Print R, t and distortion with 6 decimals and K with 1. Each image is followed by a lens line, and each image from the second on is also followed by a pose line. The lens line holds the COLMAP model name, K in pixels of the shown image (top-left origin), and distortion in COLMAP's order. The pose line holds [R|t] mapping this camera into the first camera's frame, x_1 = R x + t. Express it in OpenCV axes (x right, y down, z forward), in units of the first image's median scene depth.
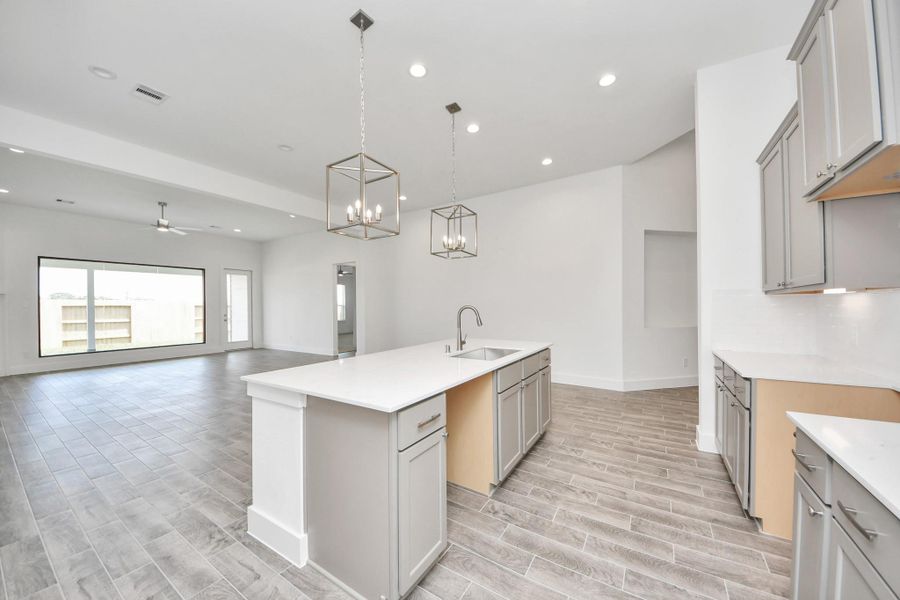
lens RADIAL K [[325.0, 0, 446.9], [0, 325.0, 304.6], [0, 0, 1]] dist [0.008123, -0.007534]
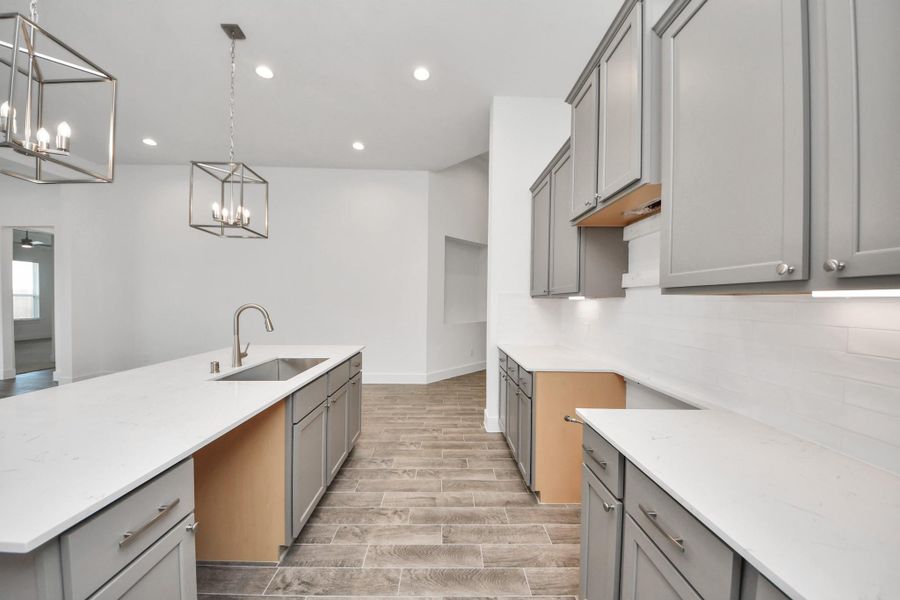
lens RADIAL K [[325.0, 0, 450.8], [0, 325.0, 304.3], [0, 0, 1]] dist [0.008123, -0.007534]
pose [[0.831993, 0.011663, 0.554663, 0.034685], [-0.020617, 0.999738, 0.009903, -0.014298], [-0.554403, -0.019675, 0.832016, 0.159739]]
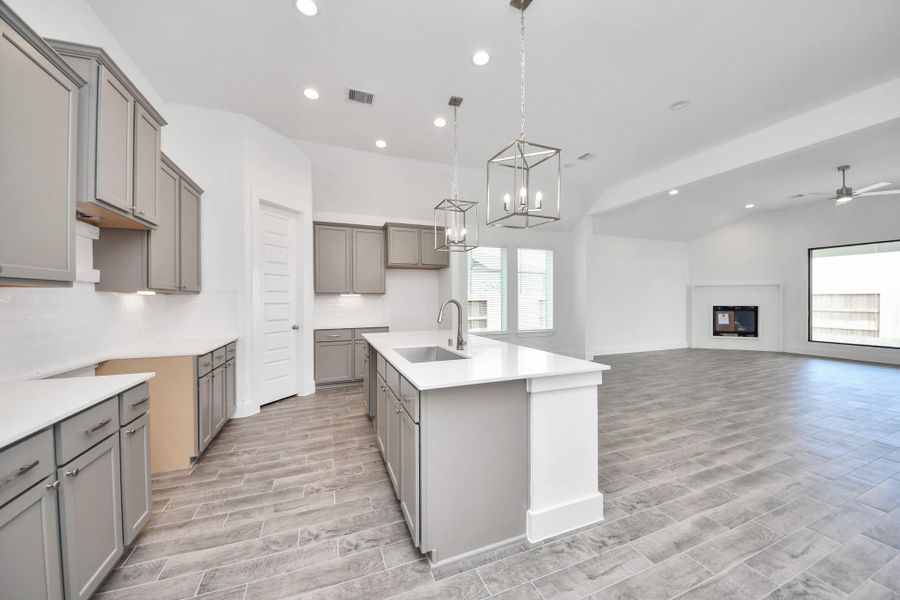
lens RADIAL K [[325.0, 0, 452.4], [0, 325.0, 302.4], [0, 0, 1]] dist [0.008123, -0.007534]
pose [[-0.587050, 0.022833, -0.809228, 0.901880], [0.010305, 0.999732, 0.020732, -0.007221], [0.809485, 0.003832, -0.587128, 1.780655]]
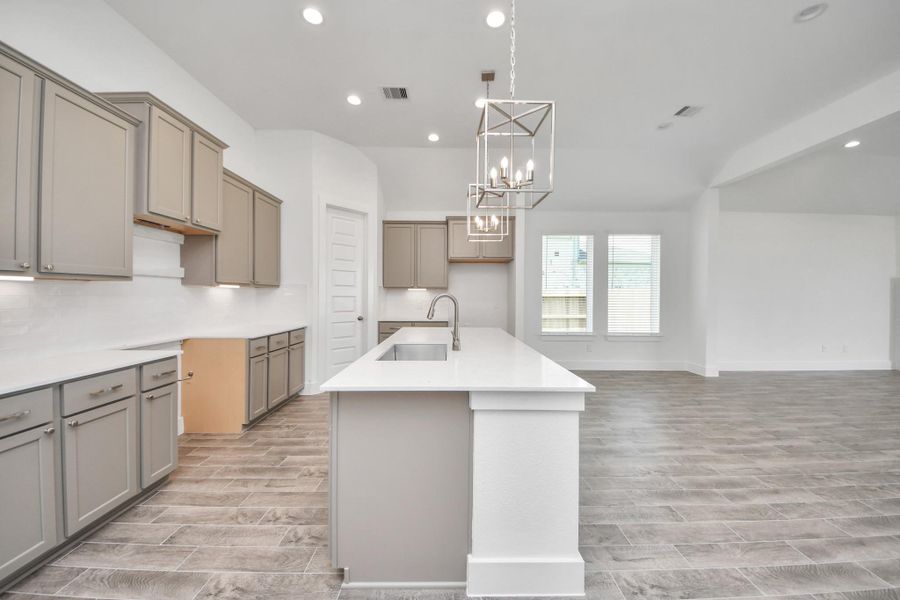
lens RADIAL K [[325.0, 0, 450.9], [0, 325.0, 297.7], [0, 0, 1]] dist [0.008123, -0.007534]
pose [[-0.837840, 0.012266, -0.545778, 0.565731], [0.003847, 0.999855, 0.016566, 0.001870], [0.545902, 0.011780, -0.837766, 1.962250]]
